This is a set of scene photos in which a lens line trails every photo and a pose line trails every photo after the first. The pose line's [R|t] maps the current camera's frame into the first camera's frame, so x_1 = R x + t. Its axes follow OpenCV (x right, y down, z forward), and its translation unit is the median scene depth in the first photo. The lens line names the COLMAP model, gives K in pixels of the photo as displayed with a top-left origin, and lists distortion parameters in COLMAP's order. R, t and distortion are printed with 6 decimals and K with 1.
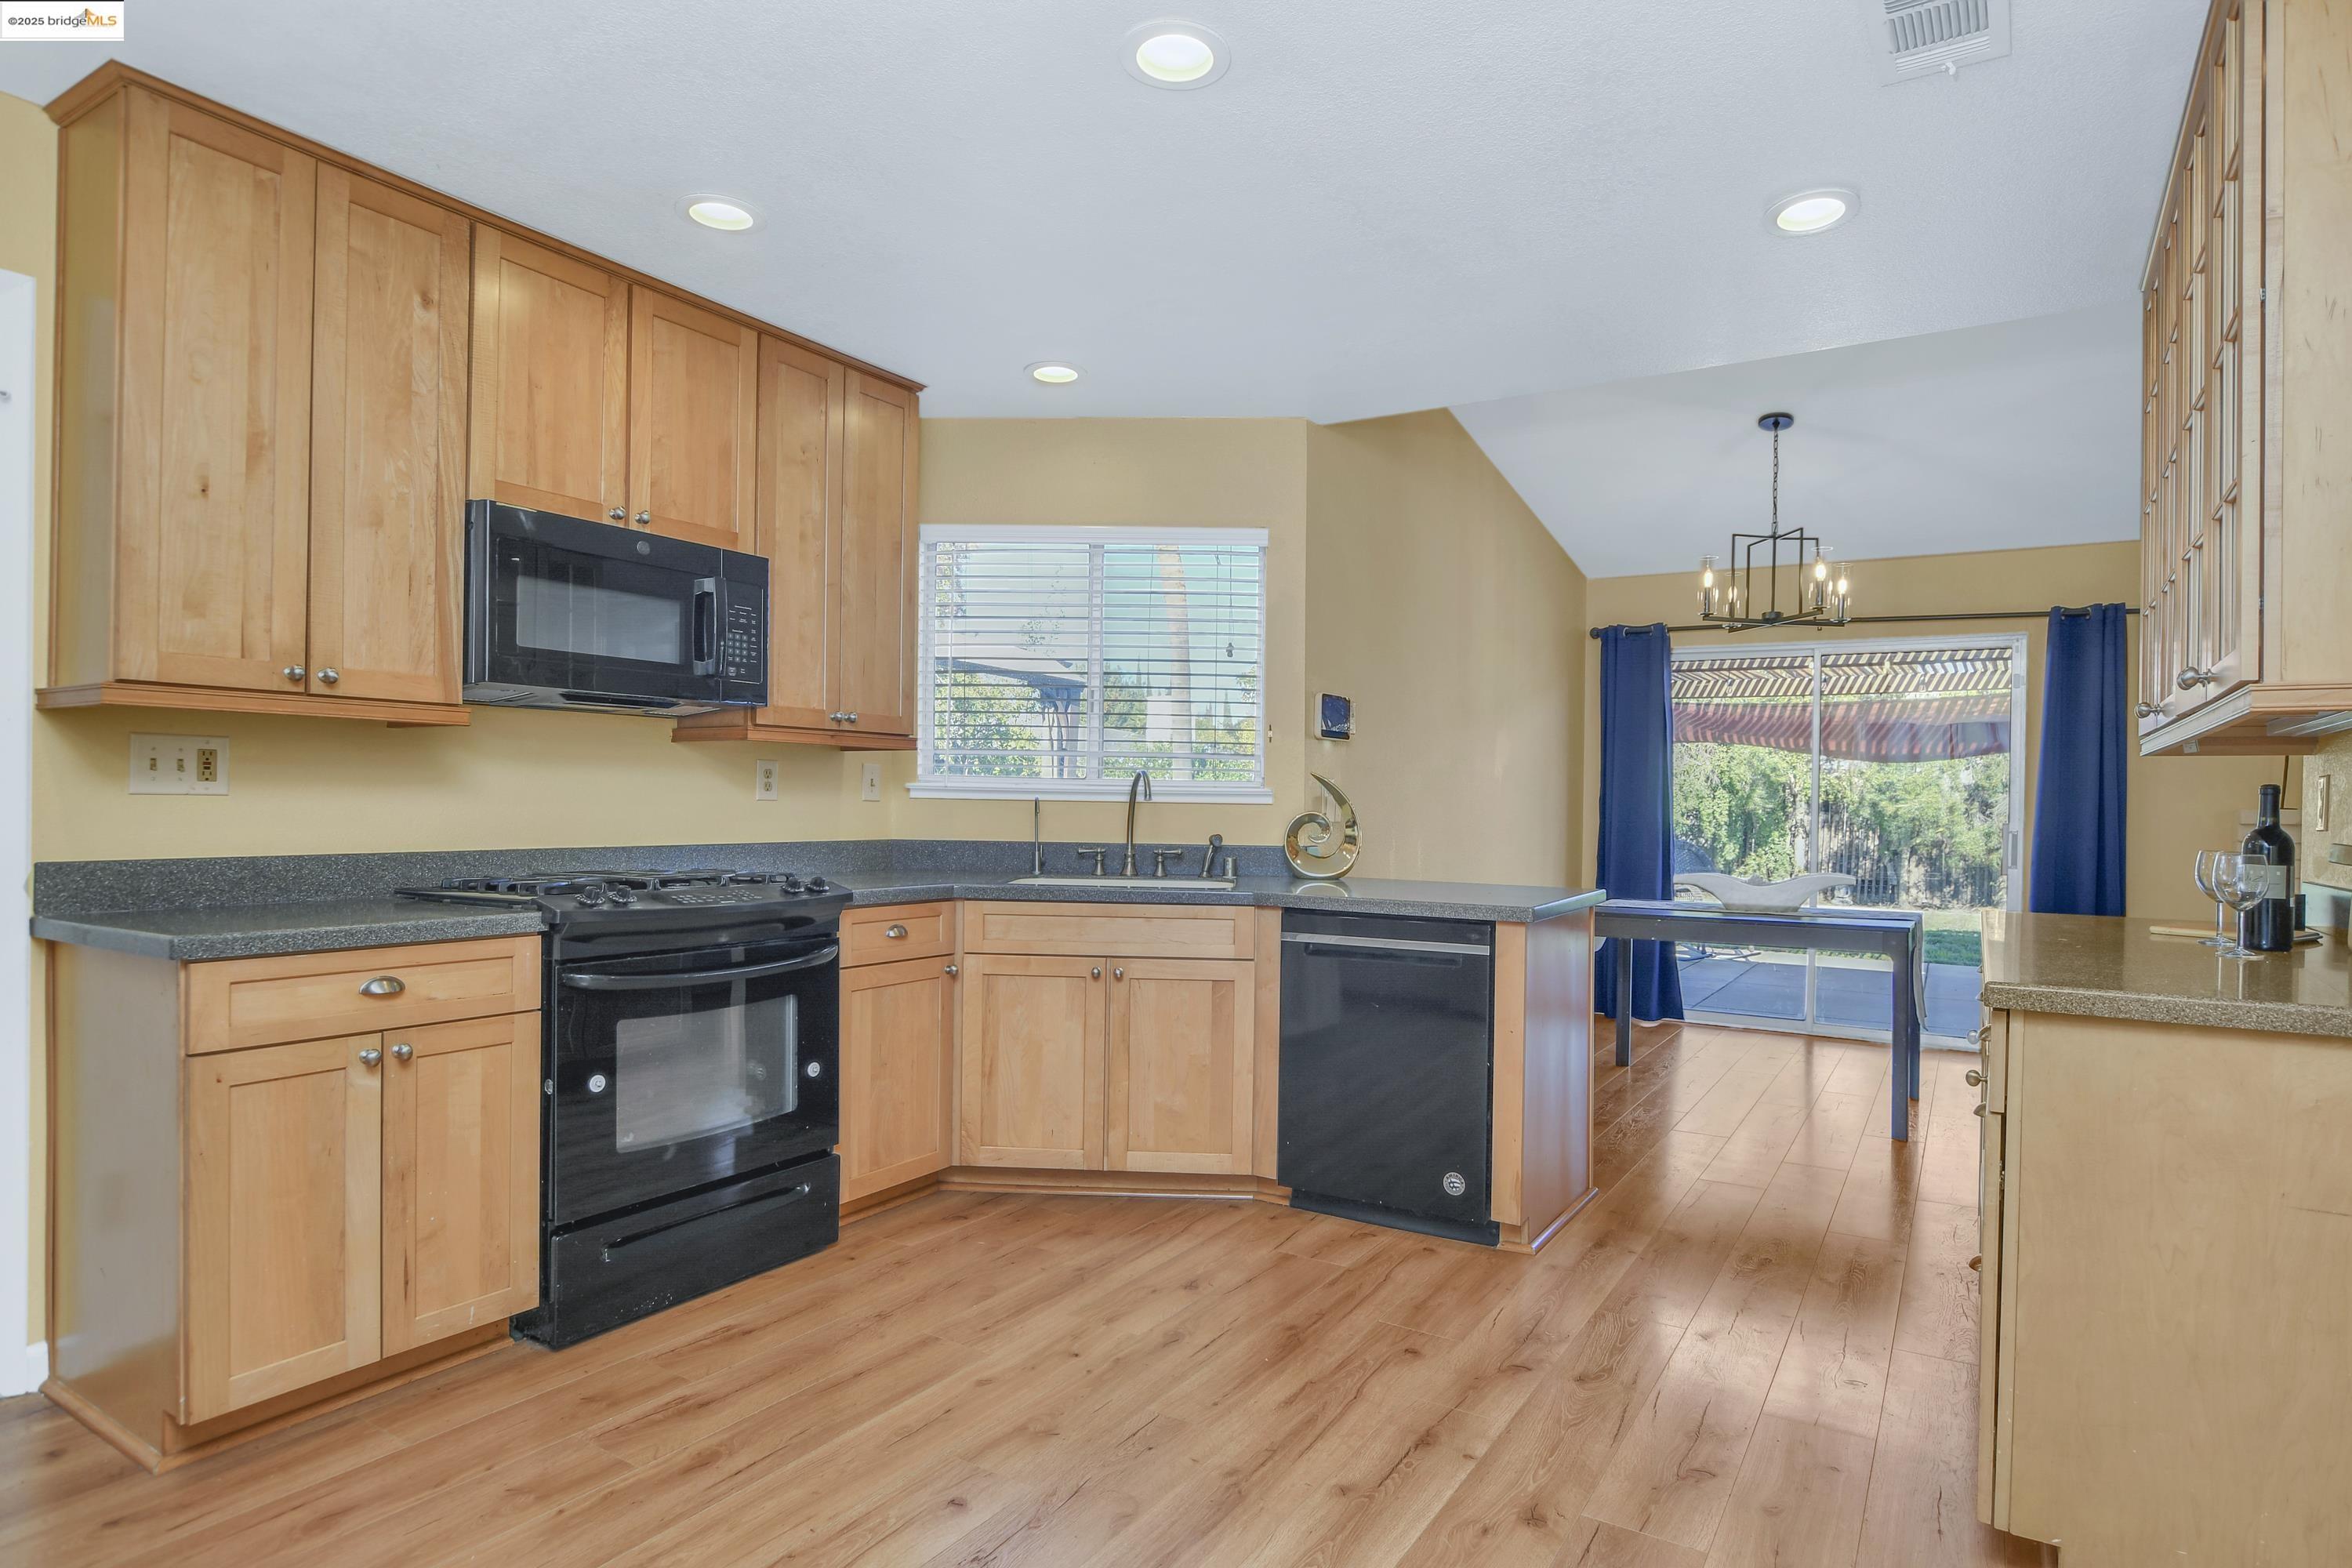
lens RADIAL K [[1264.2, 0, 1203.9], [0, 1264.2, 804.3], [0, 0, 1]] dist [-0.022721, 0.000744]
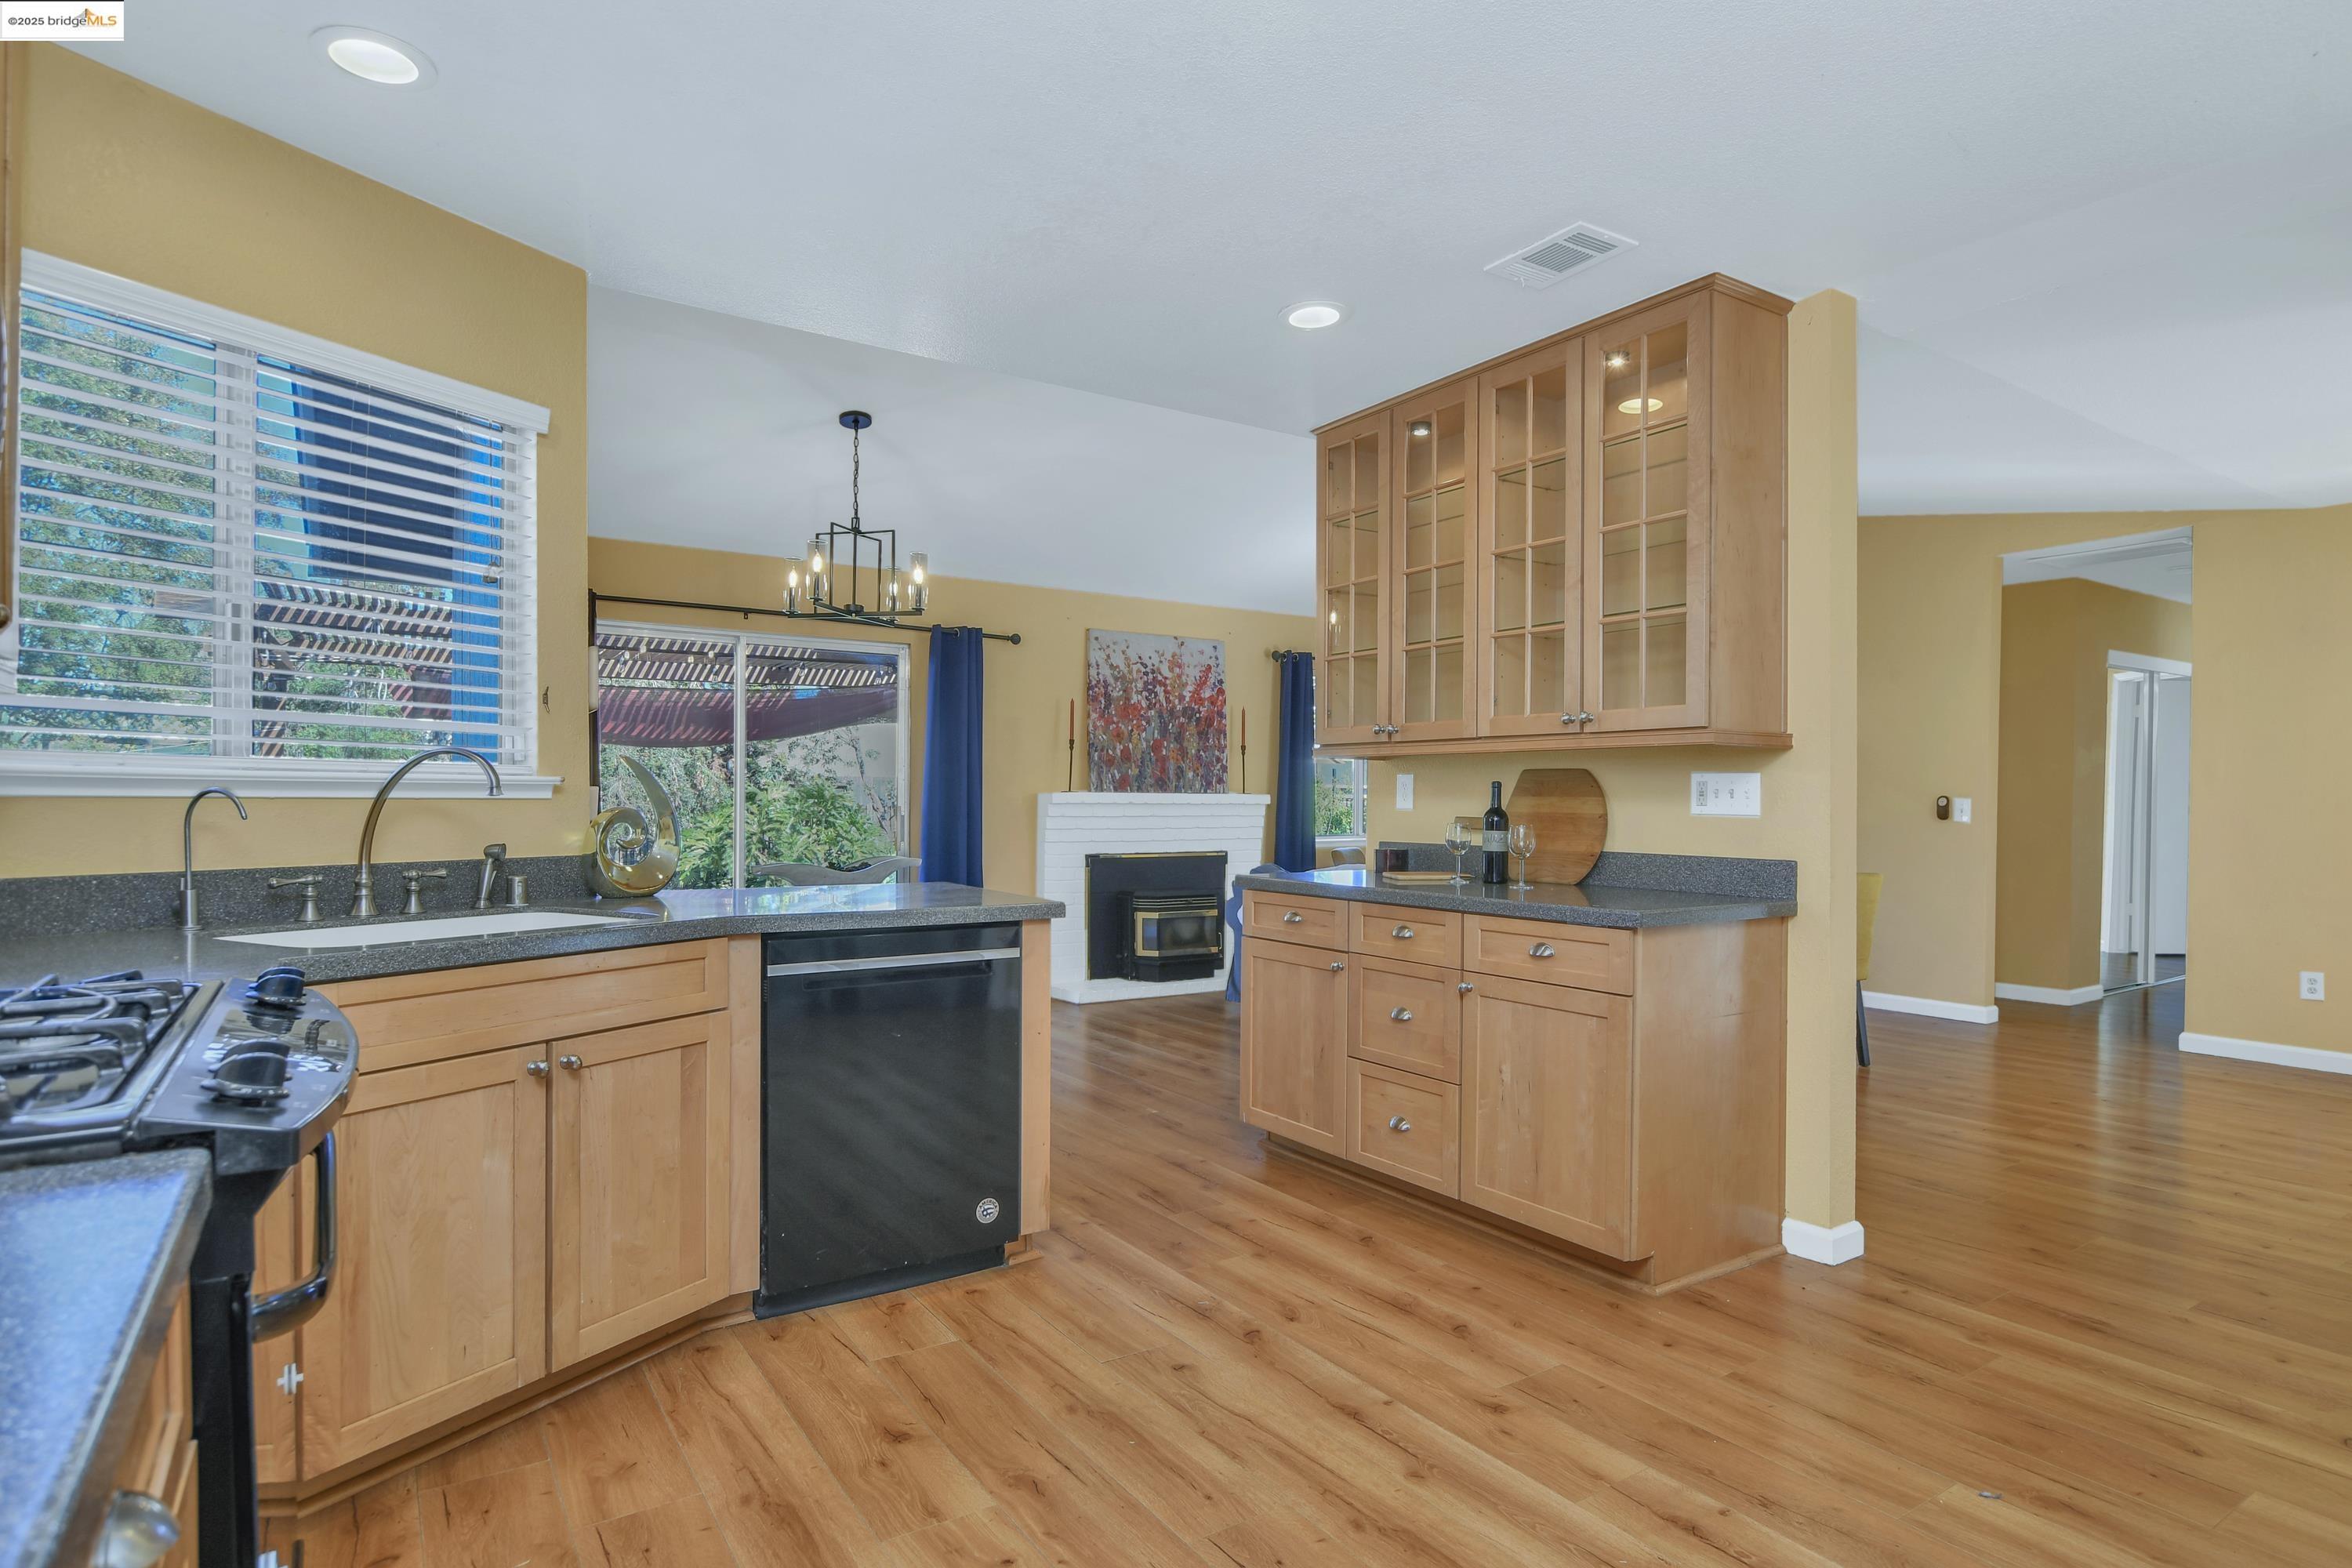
lens RADIAL K [[1264.2, 0, 1203.9], [0, 1264.2, 804.3], [0, 0, 1]] dist [-0.022721, 0.000744]
pose [[0.400673, -0.015405, 0.916091, -0.530005], [-0.000378, 0.999856, 0.016979, -0.010144], [-0.916221, -0.007150, 0.400610, 0.450372]]
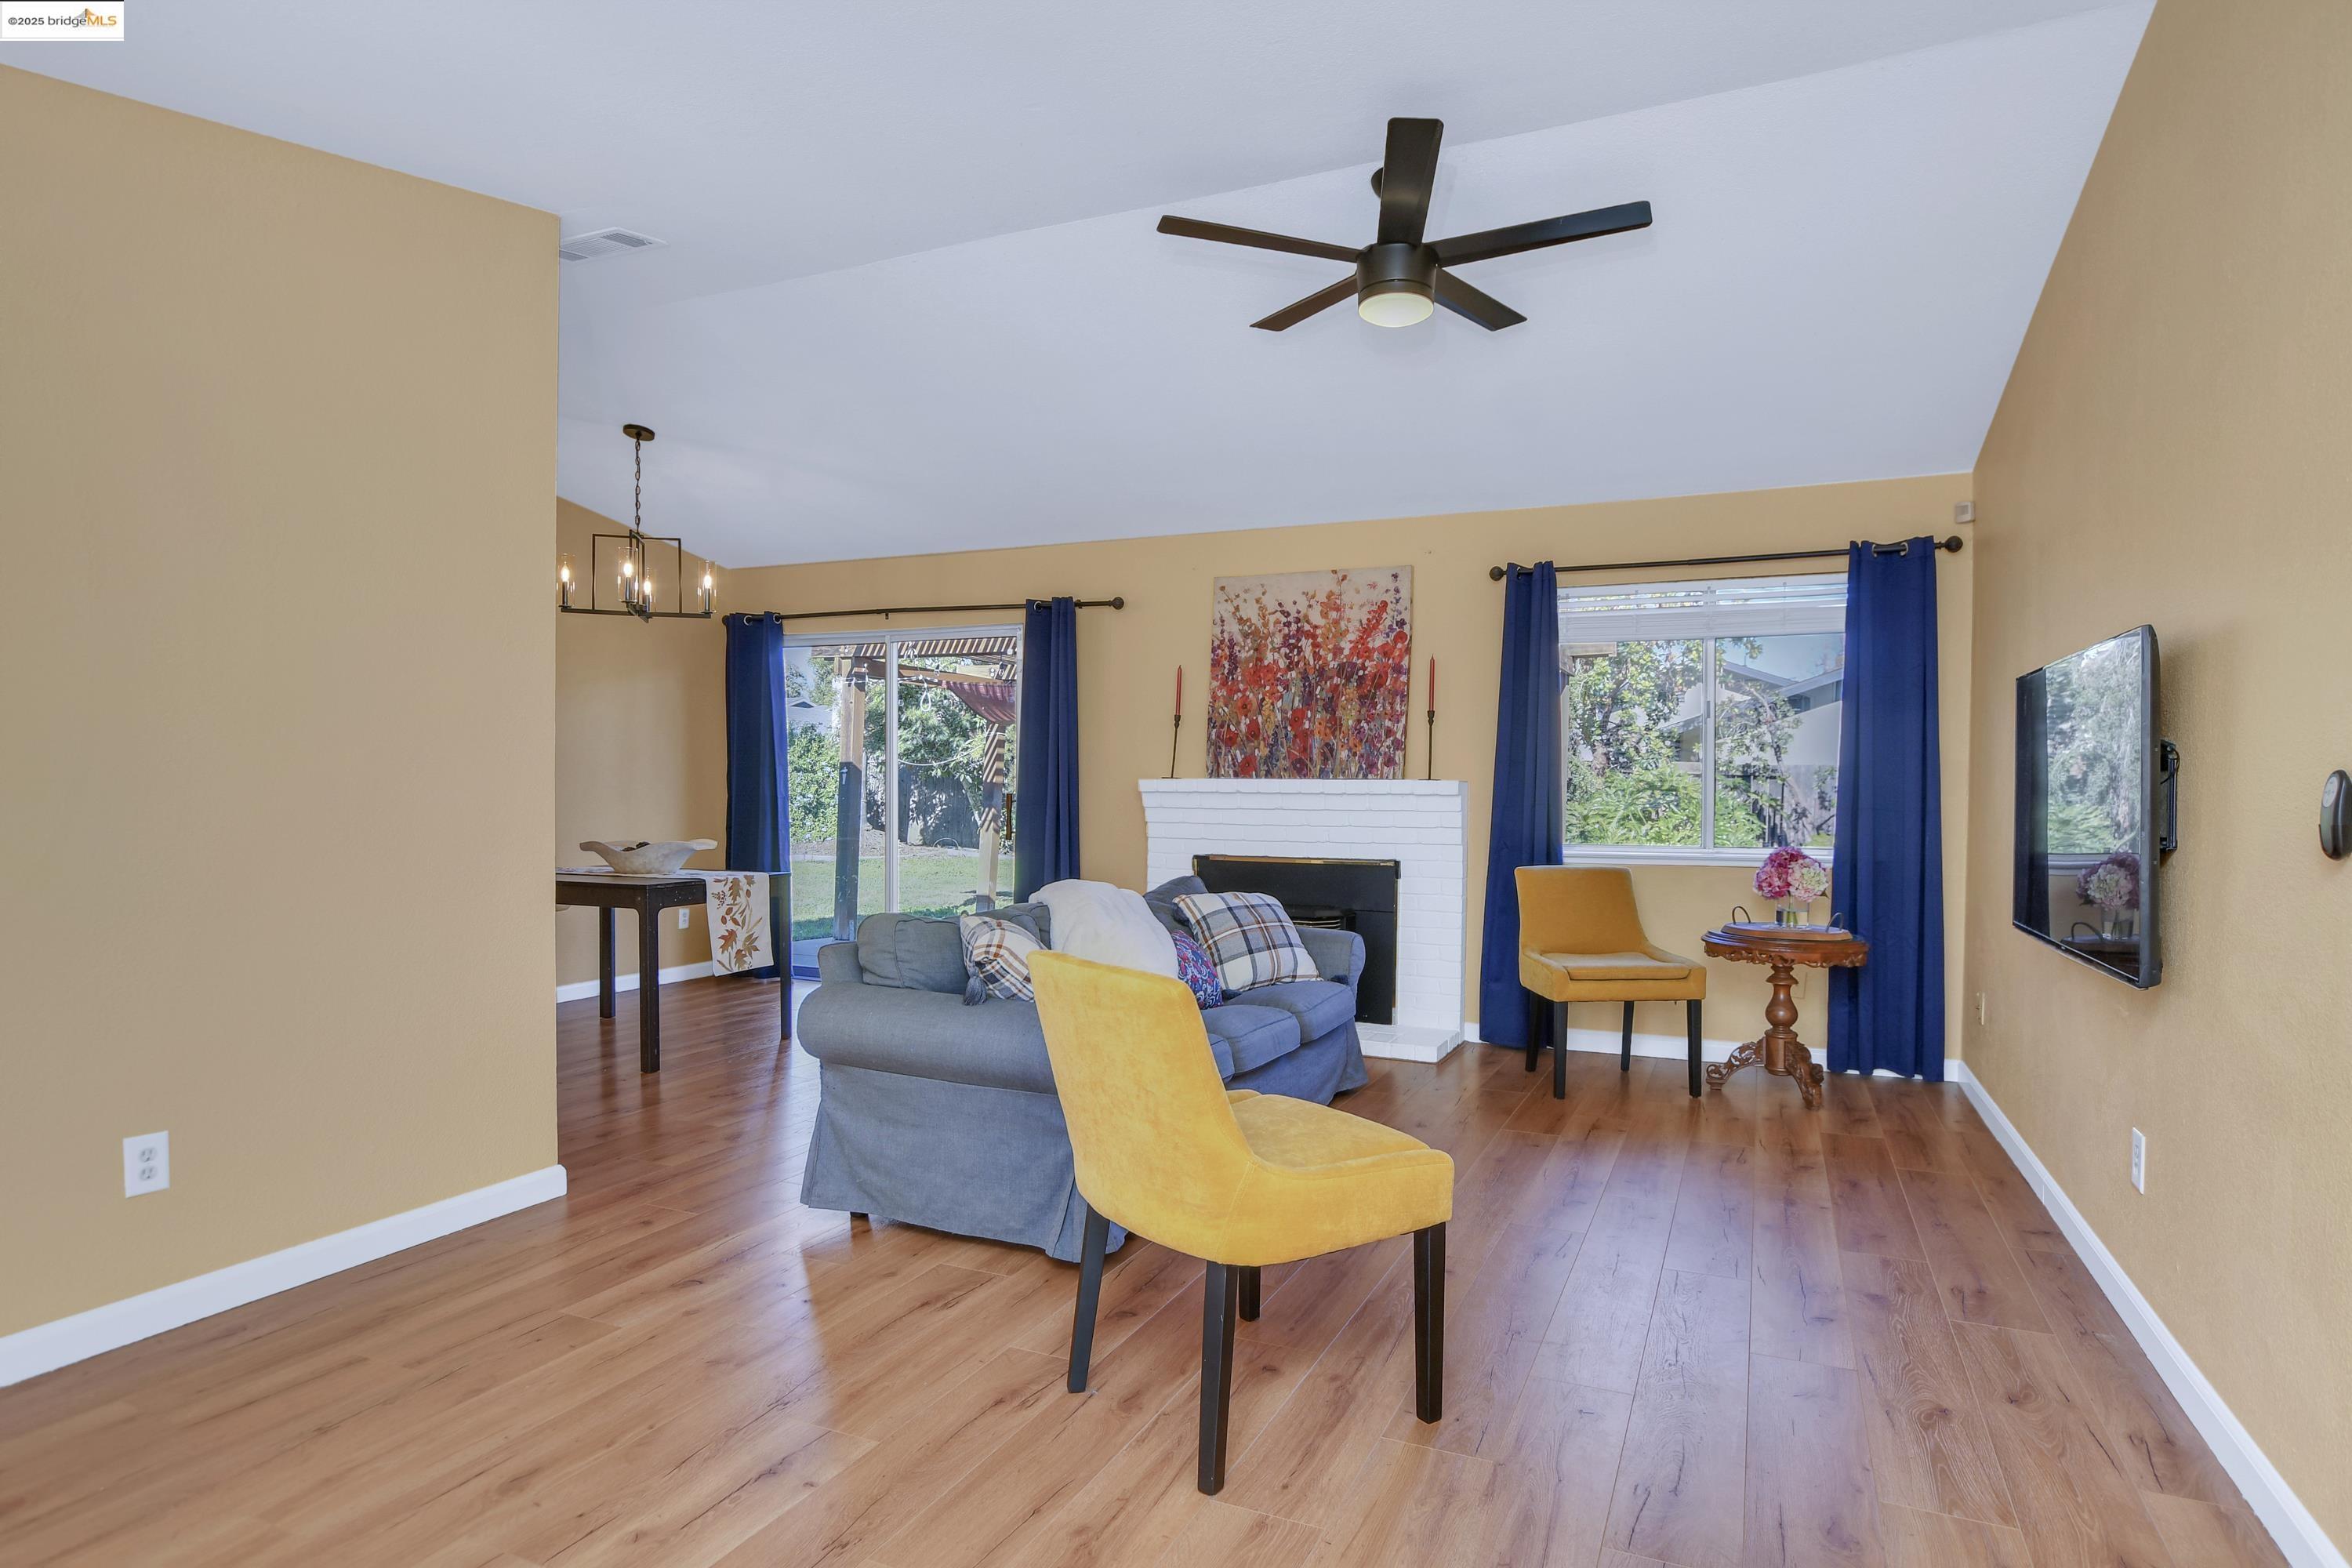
lens RADIAL K [[1264.2, 0, 1203.9], [0, 1264.2, 804.3], [0, 0, 1]] dist [-0.022721, 0.000744]
pose [[0.991248, -0.010330, 0.131605, 1.110769], [0.007716, 0.999763, 0.020357, 0.005887], [-0.131784, -0.019163, 0.991093, -0.243956]]
